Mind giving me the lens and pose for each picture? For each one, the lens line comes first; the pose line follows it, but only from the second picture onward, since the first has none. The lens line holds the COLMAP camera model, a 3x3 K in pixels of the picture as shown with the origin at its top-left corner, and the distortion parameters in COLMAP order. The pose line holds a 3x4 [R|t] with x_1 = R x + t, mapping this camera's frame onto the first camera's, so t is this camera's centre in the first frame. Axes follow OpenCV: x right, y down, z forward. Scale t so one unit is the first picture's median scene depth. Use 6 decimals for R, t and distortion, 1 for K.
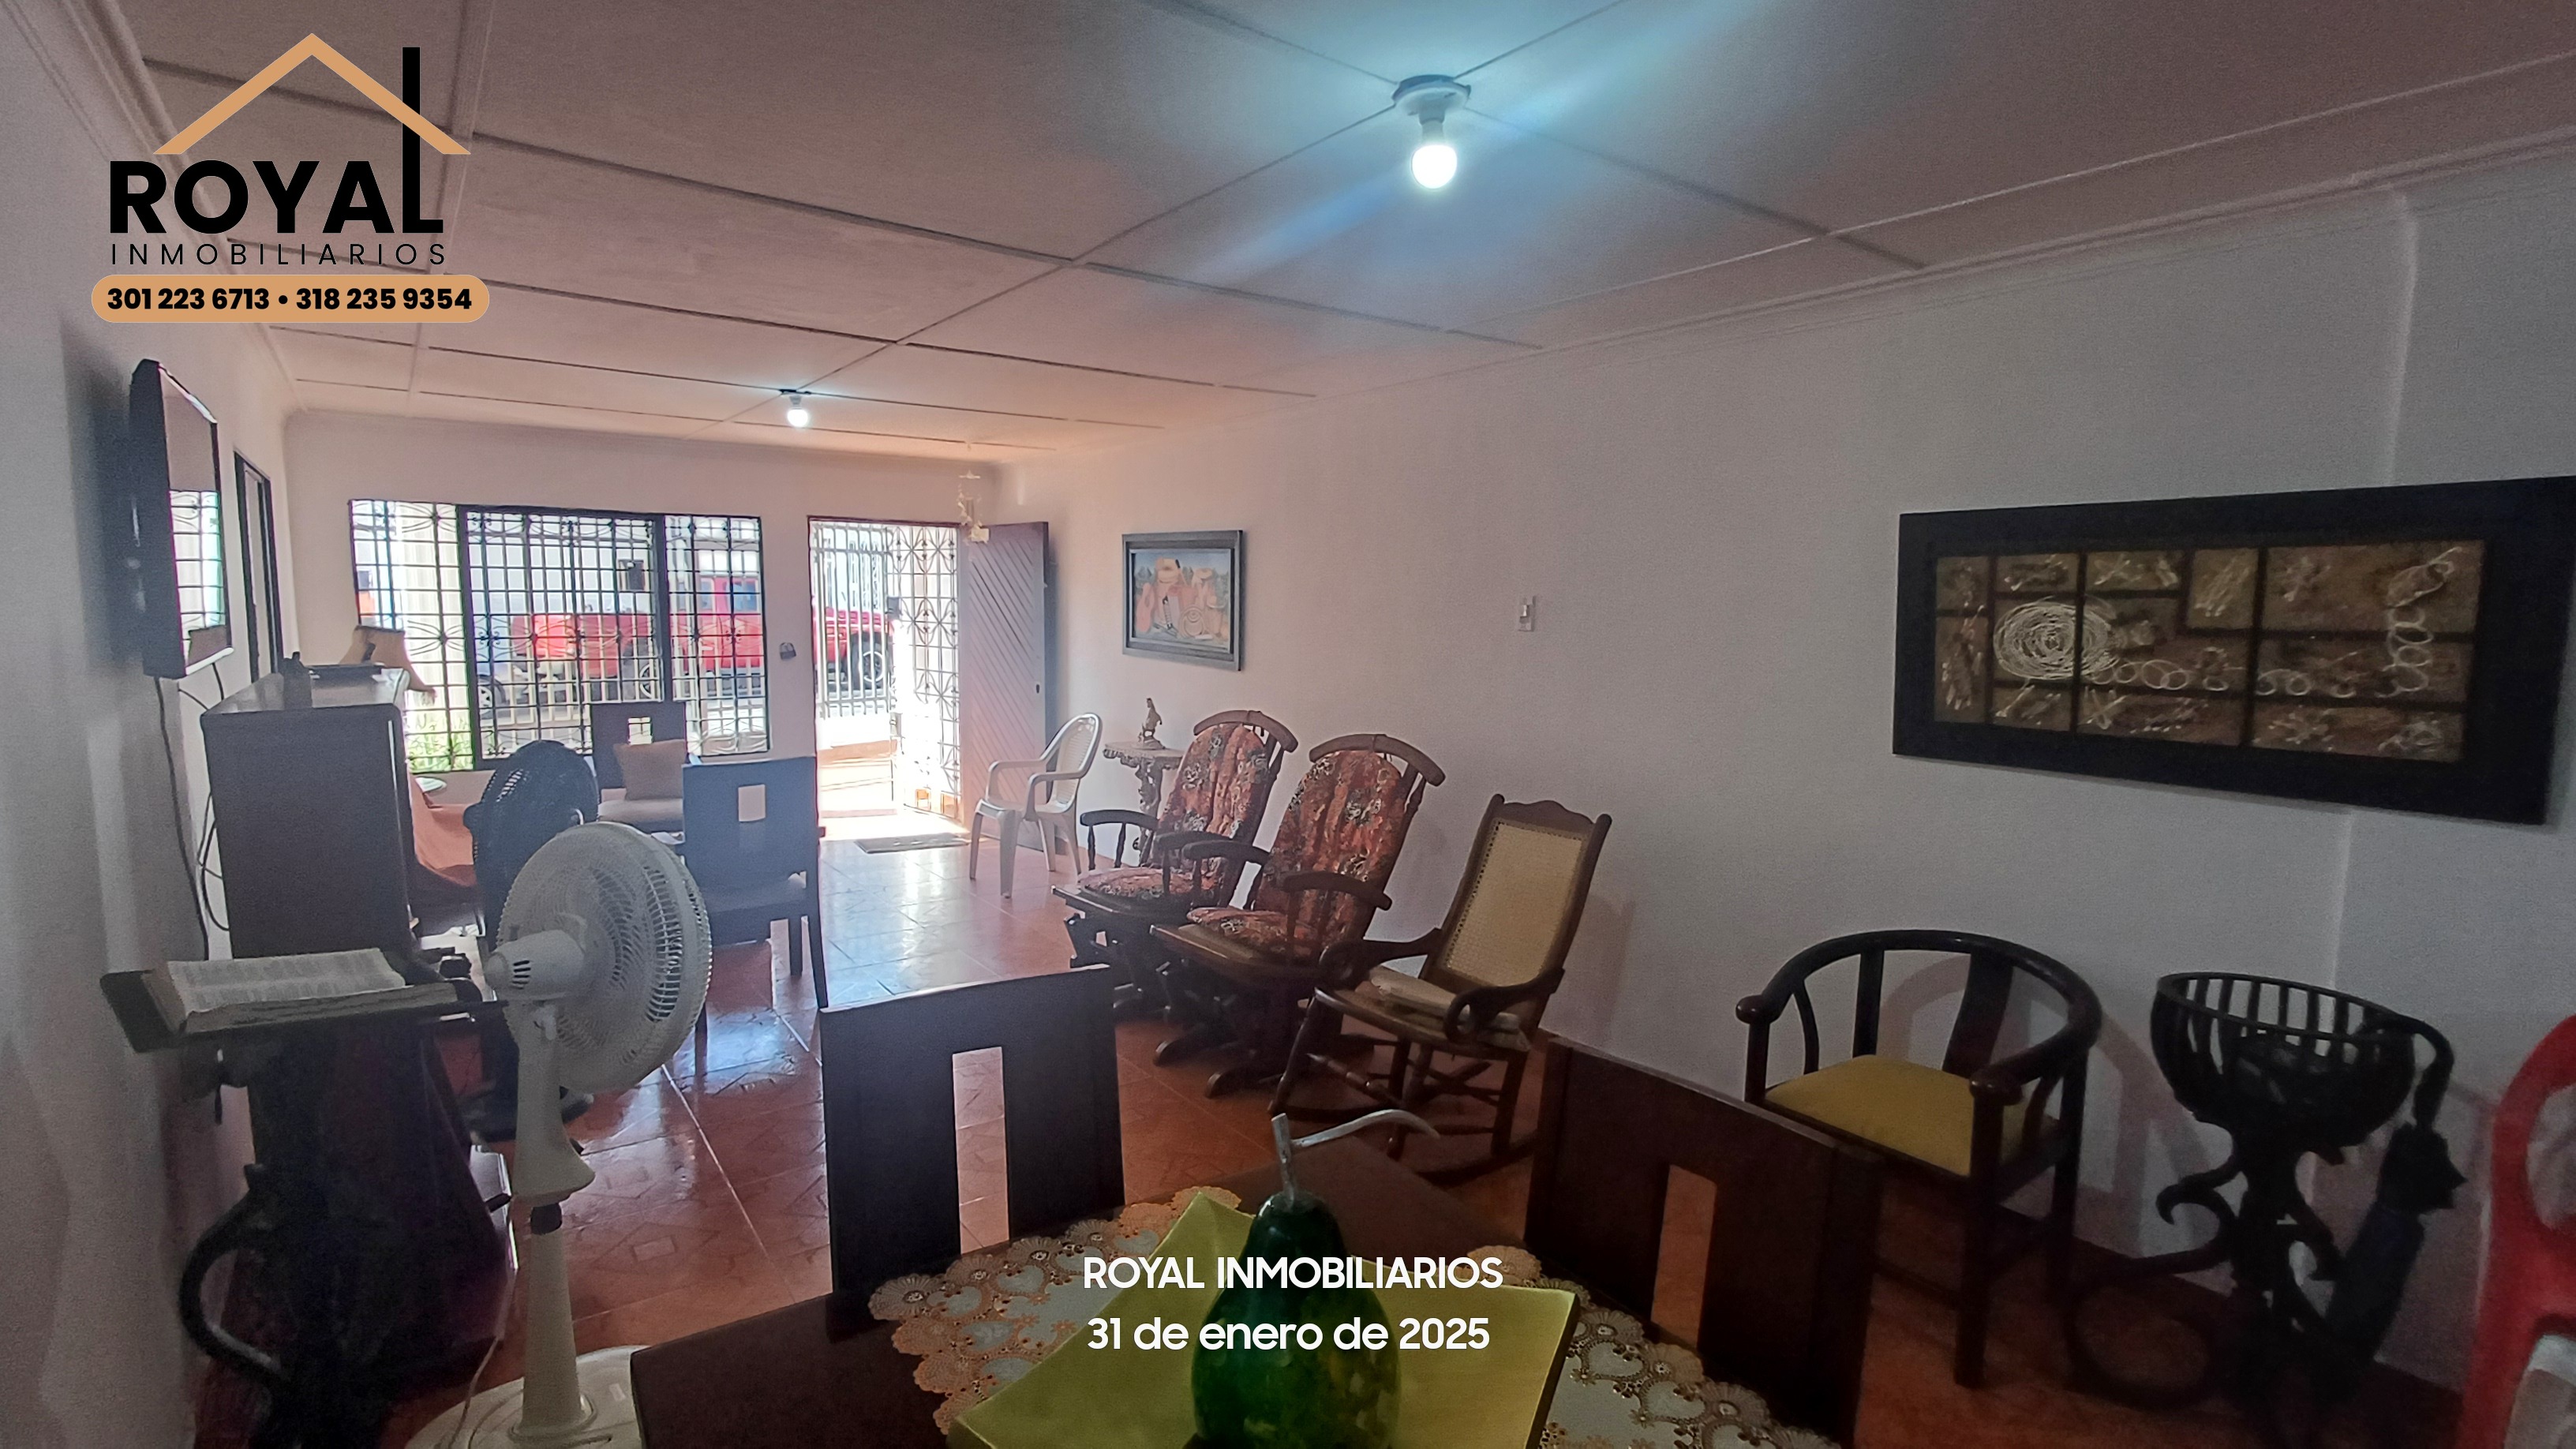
lens RADIAL K [[1194.5, 0, 1276.0], [0, 1194.5, 730.5], [0, 0, 1]] dist [0.000985, 0.000076]
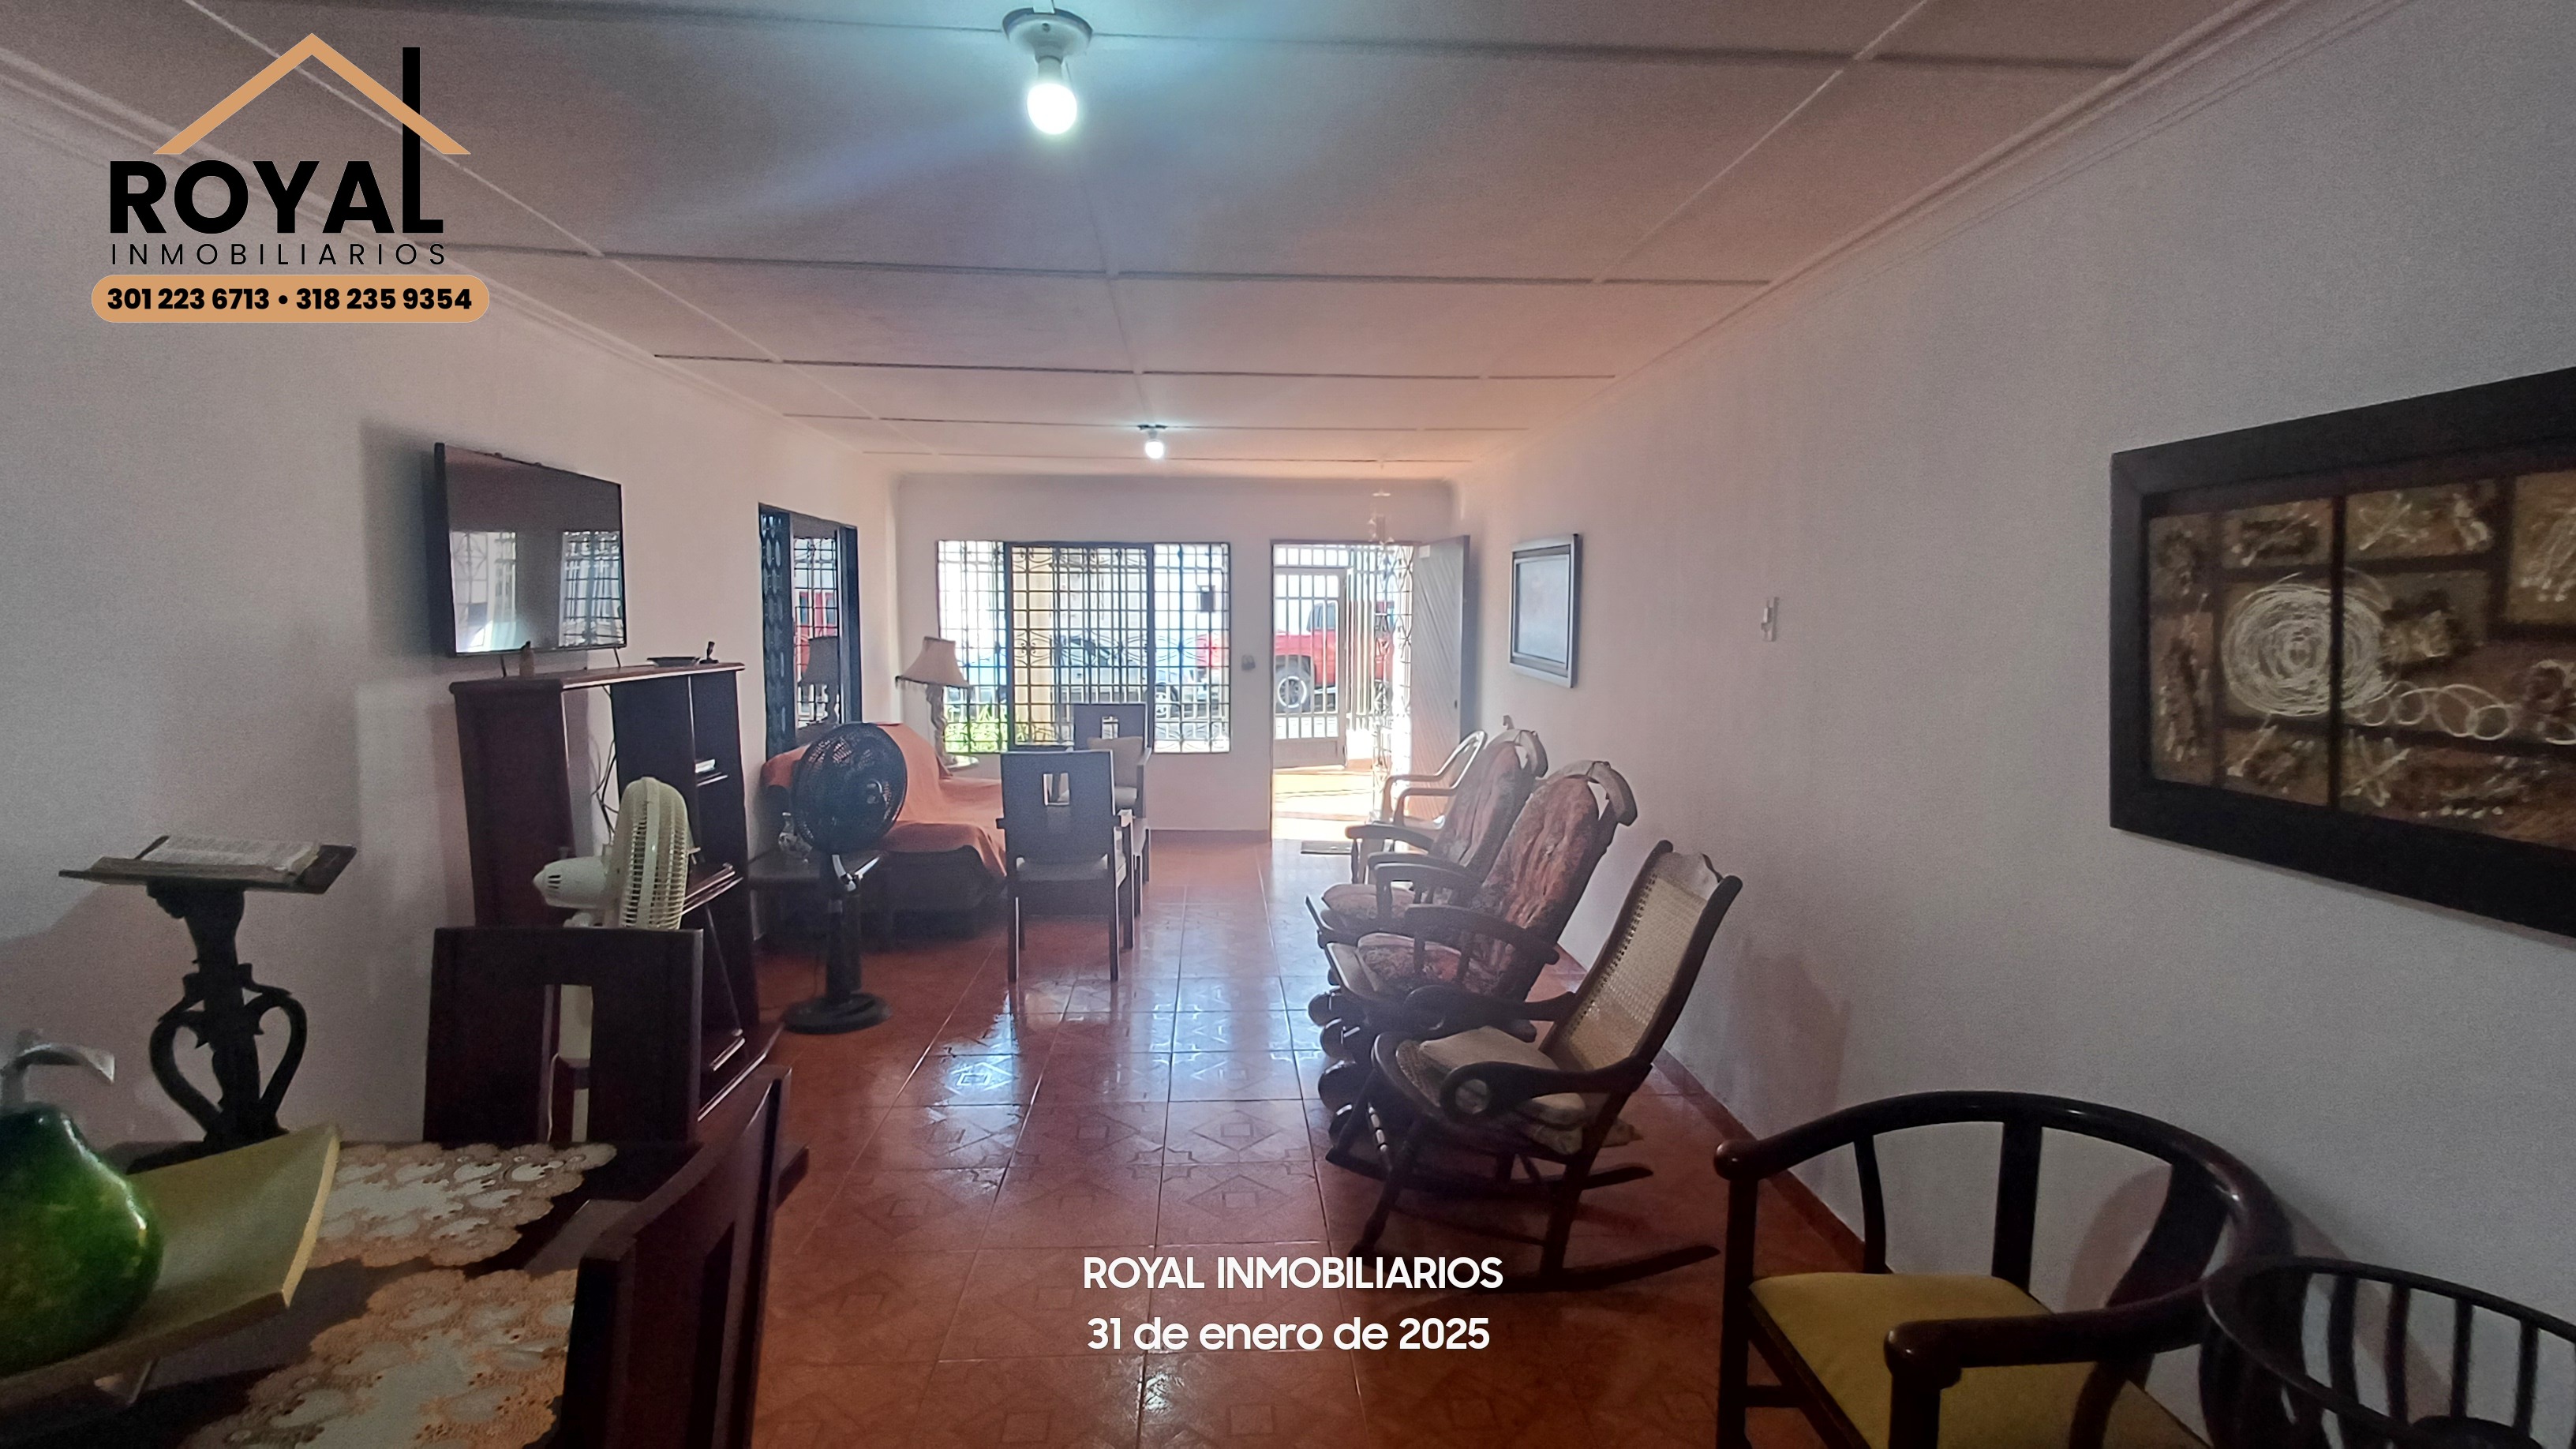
lens RADIAL K [[1184.0, 0, 1288.0], [0, 1184.0, 724.5], [0, 0, 1]] dist [0.000984, 0.000469]
pose [[0.843059, 0.042496, -0.536139, 0.506438], [-0.055346, 0.998436, -0.007890, -0.006254], [0.534966, 0.036325, 0.844093, 0.229912]]
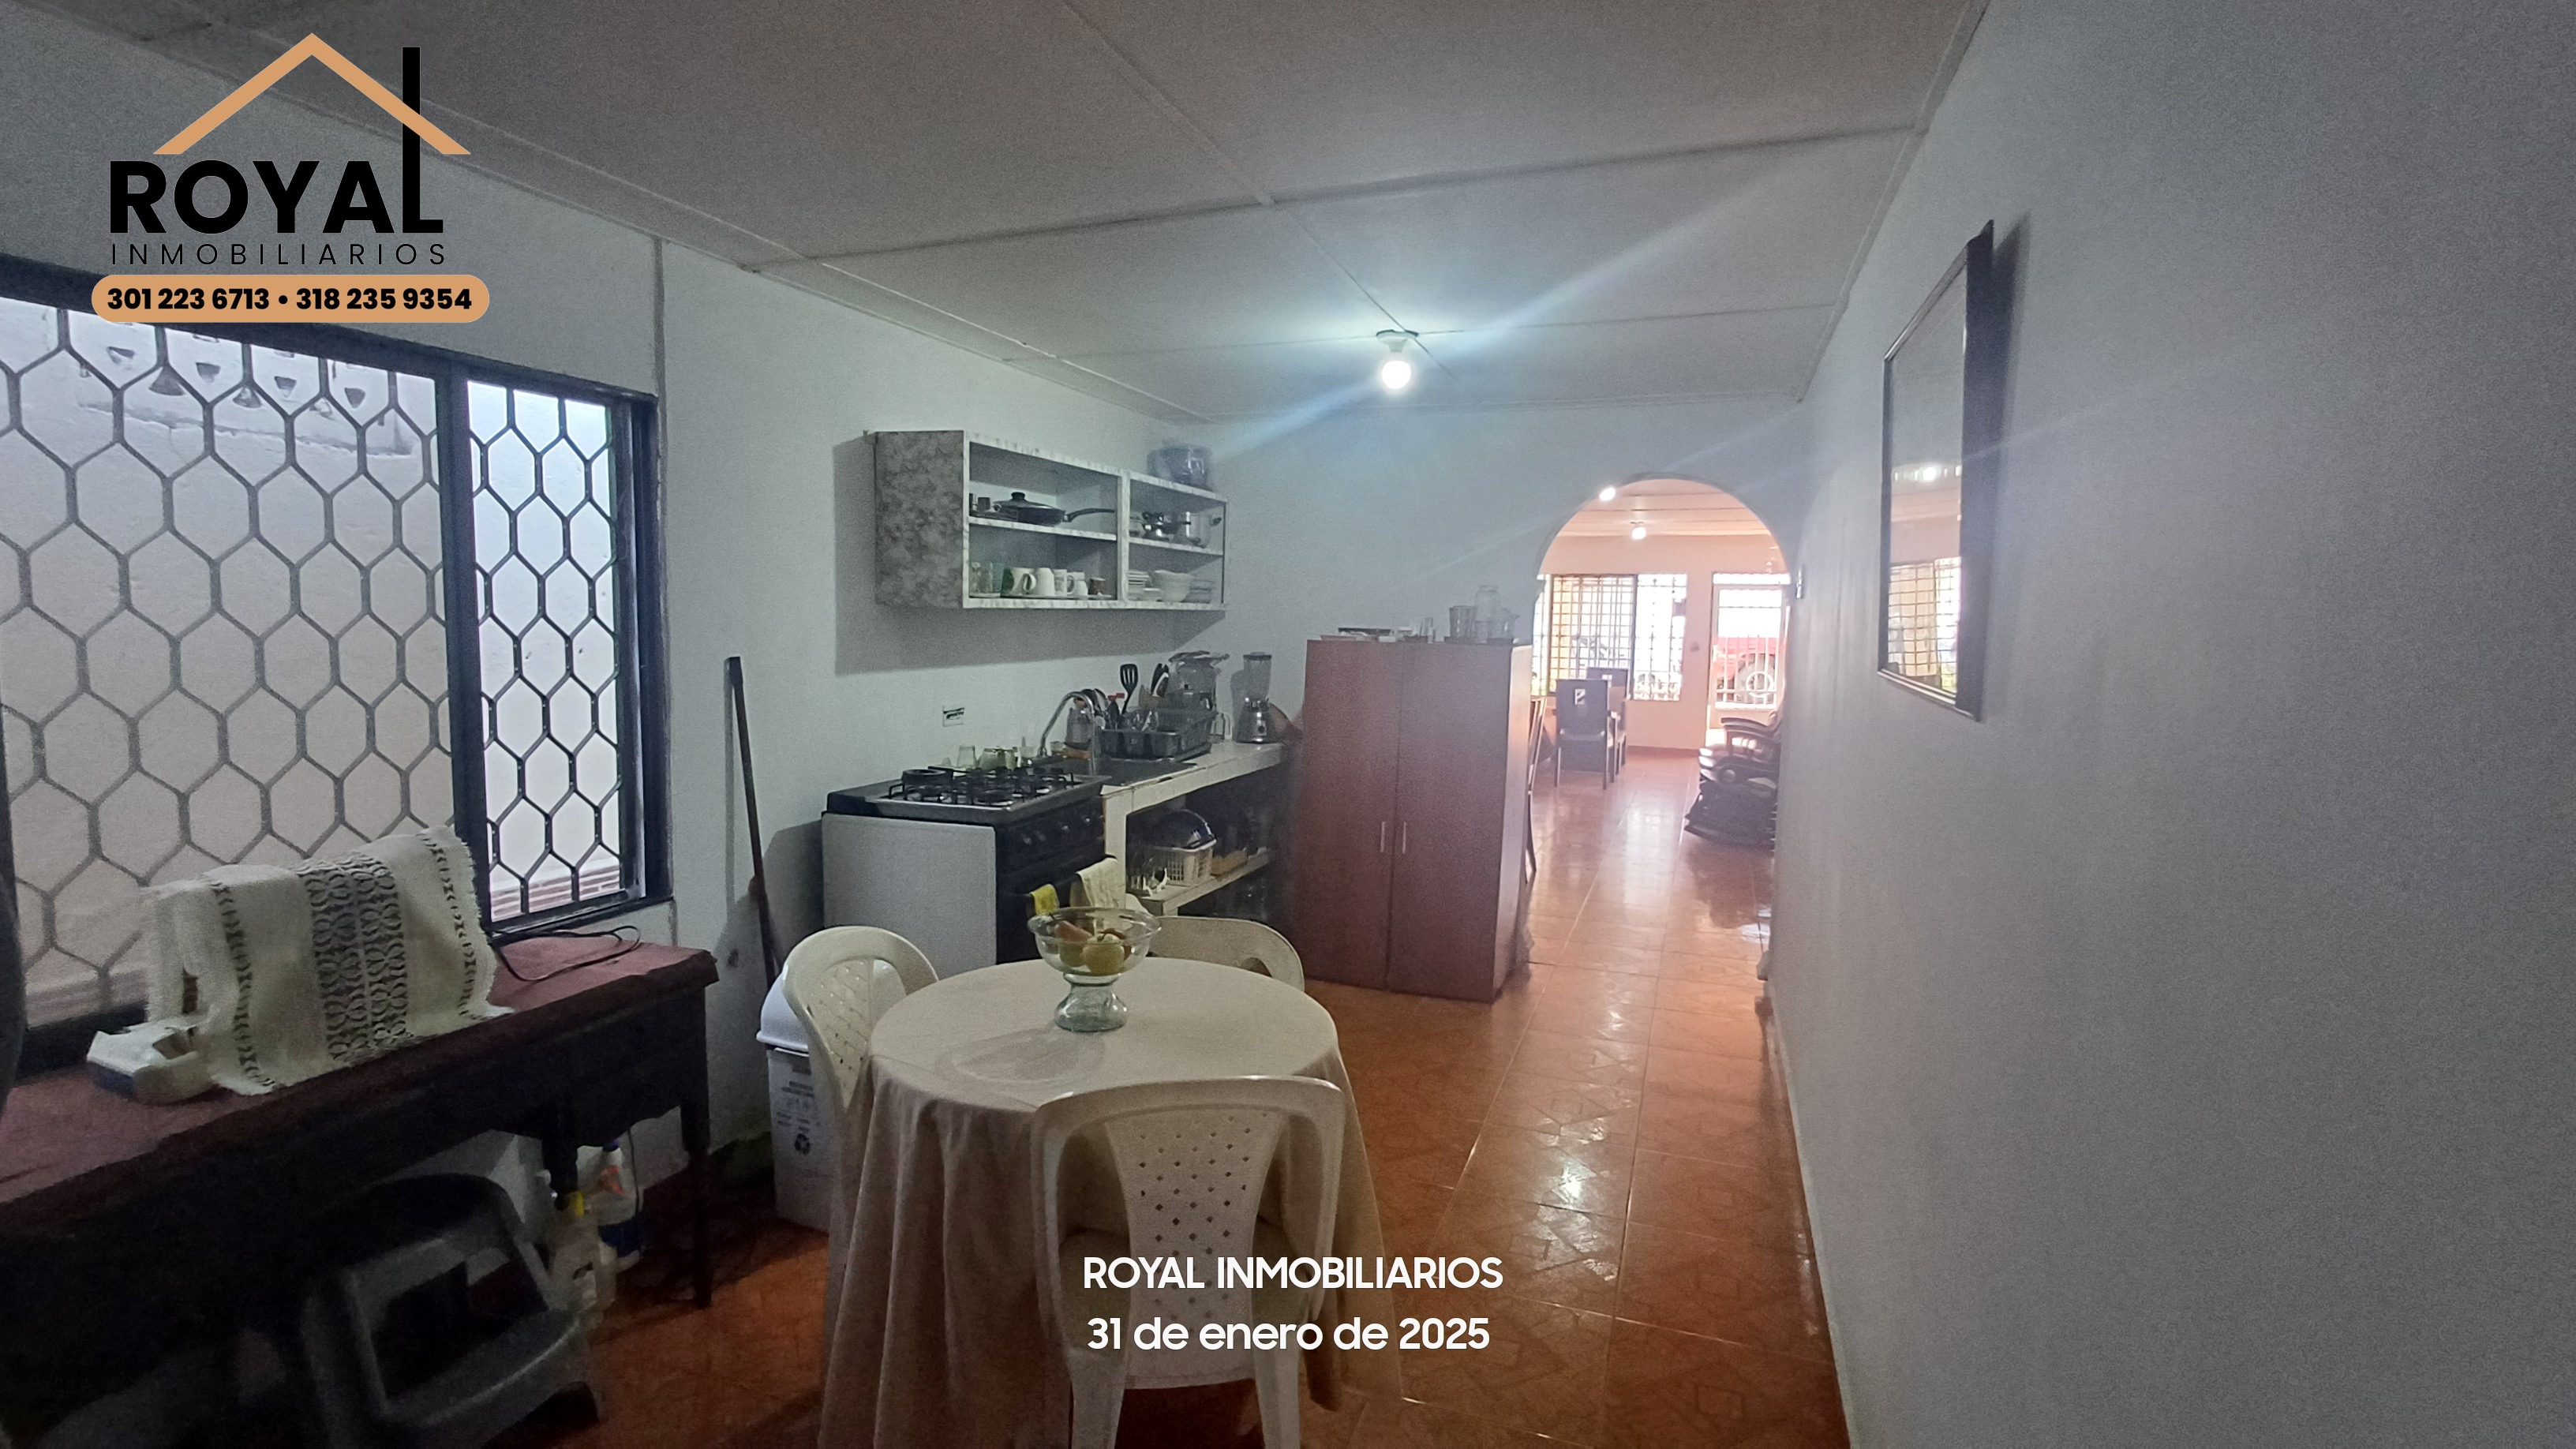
lens RADIAL K [[1176.1, 0, 1284.6], [0, 1176.1, 723.0], [0, 0, 1]] dist [0.001531, -0.000111]
pose [[0.553788, 0.076407, -0.829144, 1.750779], [-0.101684, 0.994534, 0.023733, 0.164911], [0.826425, 0.071167, 0.558530, -1.198280]]
